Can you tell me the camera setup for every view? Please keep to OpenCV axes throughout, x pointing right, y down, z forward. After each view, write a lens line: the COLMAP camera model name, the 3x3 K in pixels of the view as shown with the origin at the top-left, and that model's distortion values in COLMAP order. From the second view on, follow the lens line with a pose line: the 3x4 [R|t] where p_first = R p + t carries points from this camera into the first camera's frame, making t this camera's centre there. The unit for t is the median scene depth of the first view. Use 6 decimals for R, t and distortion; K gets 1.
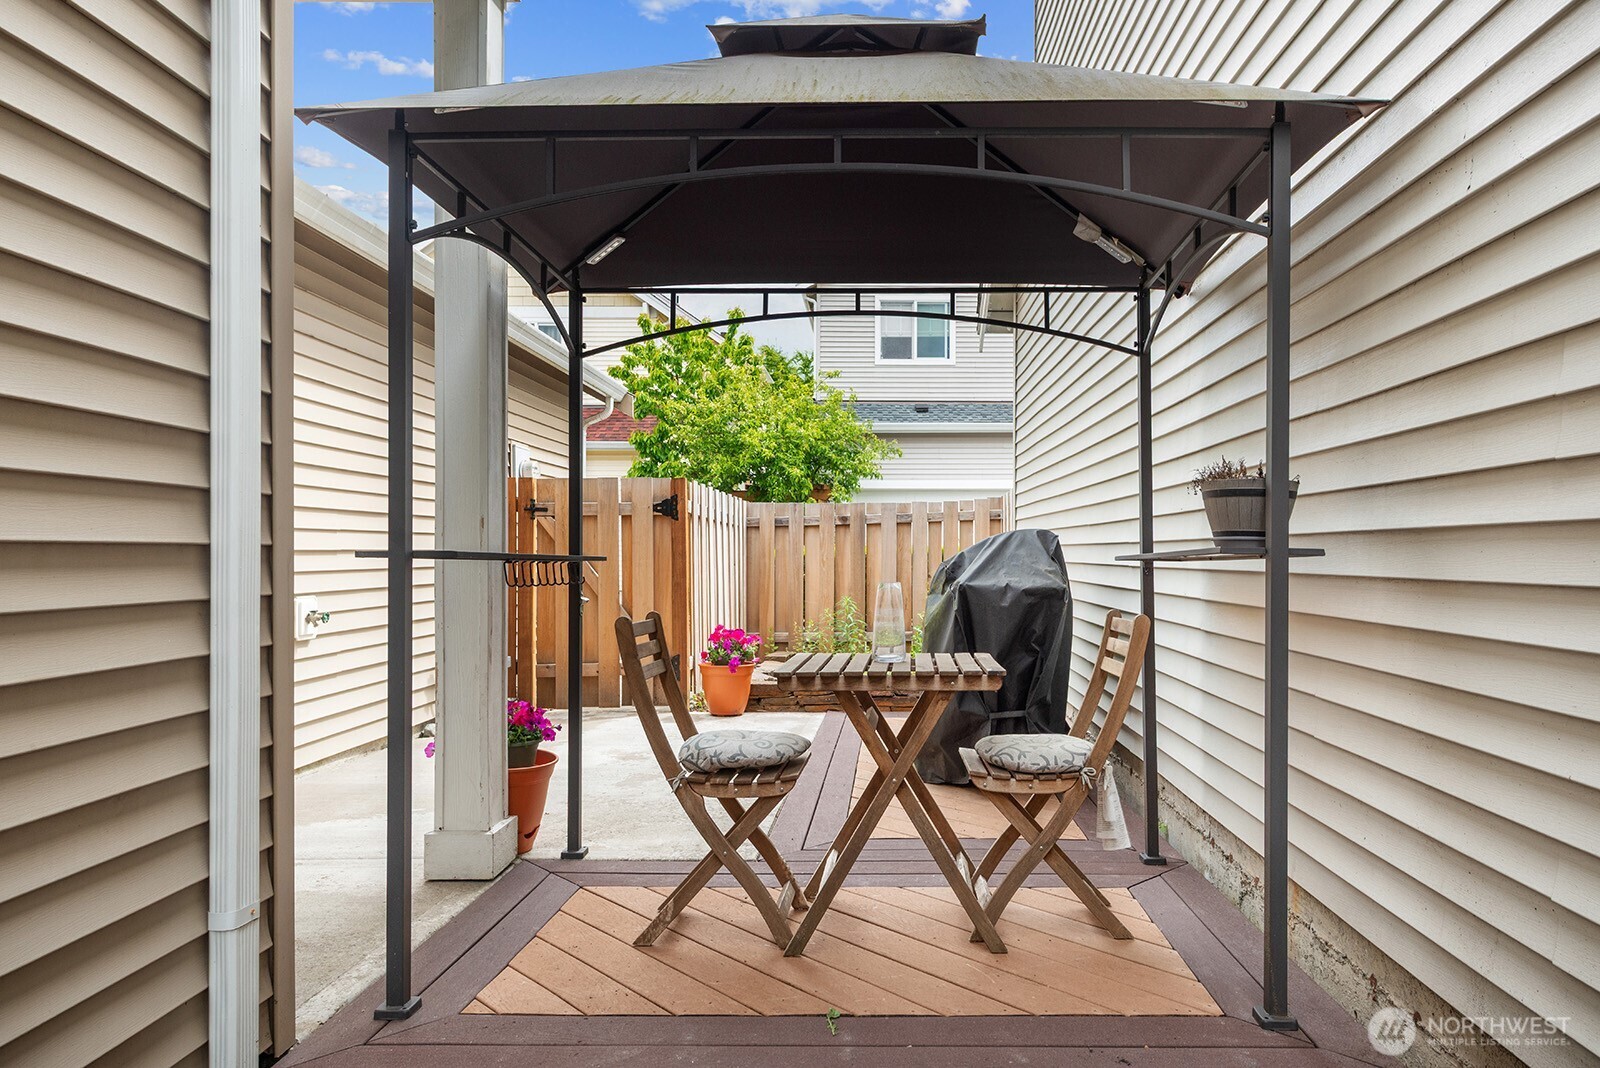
lens RADIAL K [[1027.8, 0, 800.0], [0, 1027.8, 534.0], [0, 0, 1]] dist [-0.000256, -0.000021]
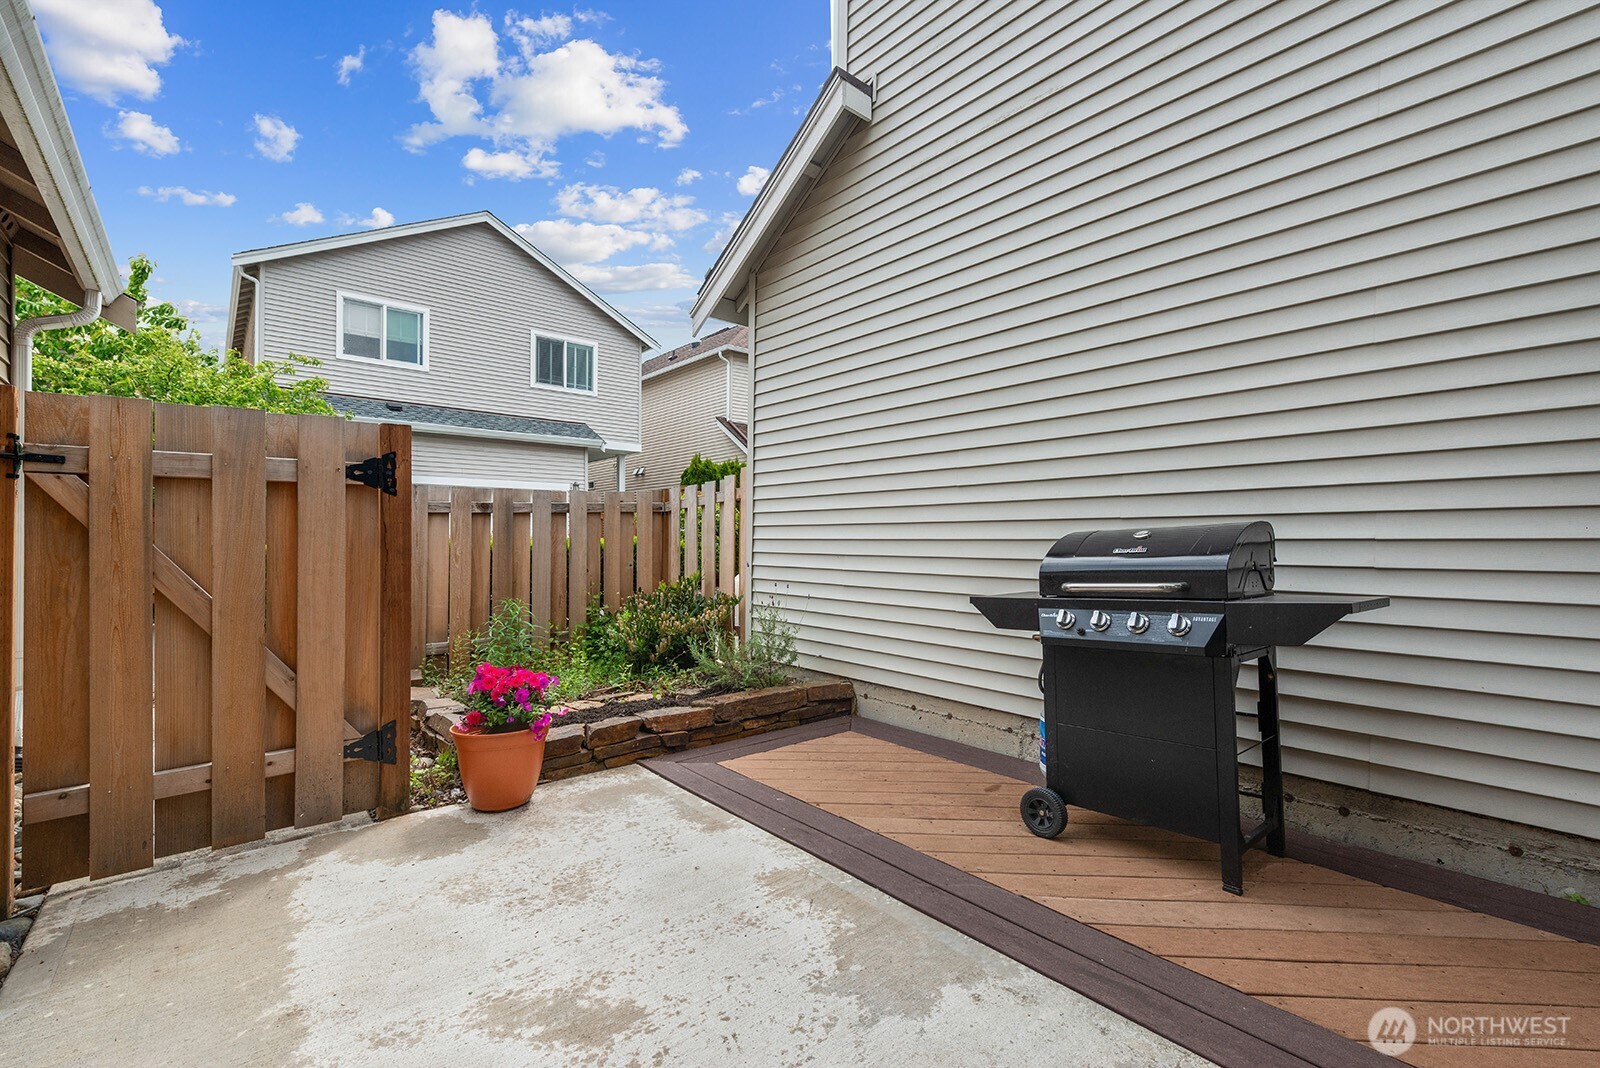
lens RADIAL K [[686.1, 0, 800.0], [0, 686.1, 534.0], [0, 0, 1]] dist [-0.000983, -0.000168]
pose [[0.706806, 0.010932, 0.707323, -0.175314], [-0.016194, 0.999869, 0.000729, 0.003766], [-0.707222, -0.011970, 0.706890, 0.410306]]
